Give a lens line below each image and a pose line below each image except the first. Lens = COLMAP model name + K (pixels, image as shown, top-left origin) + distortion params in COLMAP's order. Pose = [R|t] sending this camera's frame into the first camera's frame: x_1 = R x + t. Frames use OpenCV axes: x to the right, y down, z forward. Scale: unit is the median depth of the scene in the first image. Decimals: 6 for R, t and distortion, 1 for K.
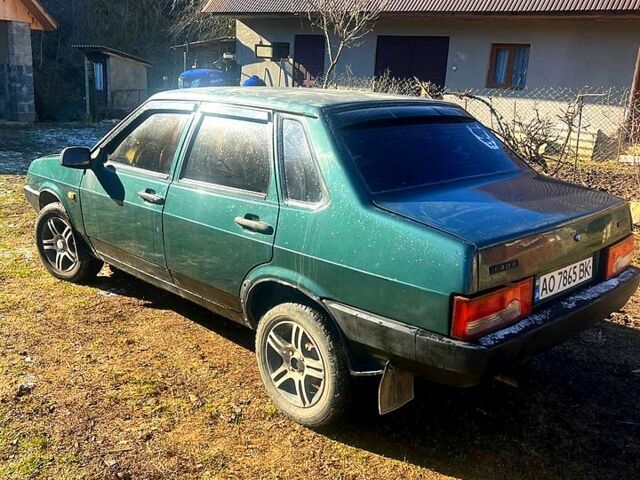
lens RADIAL K [[612.0, 0, 322.5], [0, 612.0, 241.0], [0, 0, 1]] dist [0.039793, 0.000000]
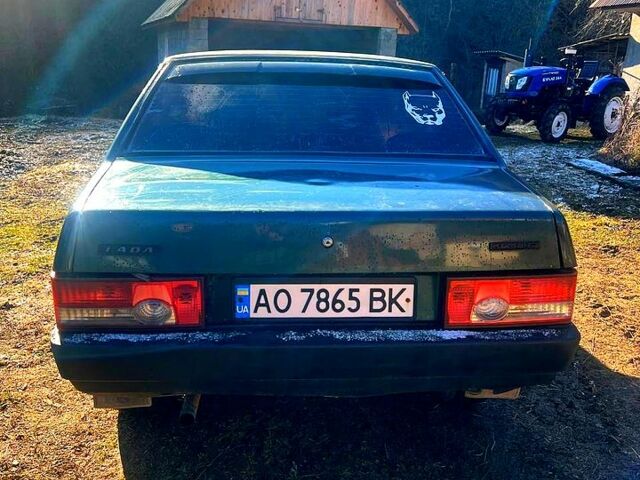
lens RADIAL K [[612.0, 0, 321.1], [0, 612.0, 239.5], [0, 0, 1]] dist [0.039793, 0.000000]
pose [[0.793113, 0.157195, -0.588440, 0.122079], [-0.166267, 0.985305, 0.039114, -0.004872], [0.585941, 0.066817, 0.807594, 0.072128]]
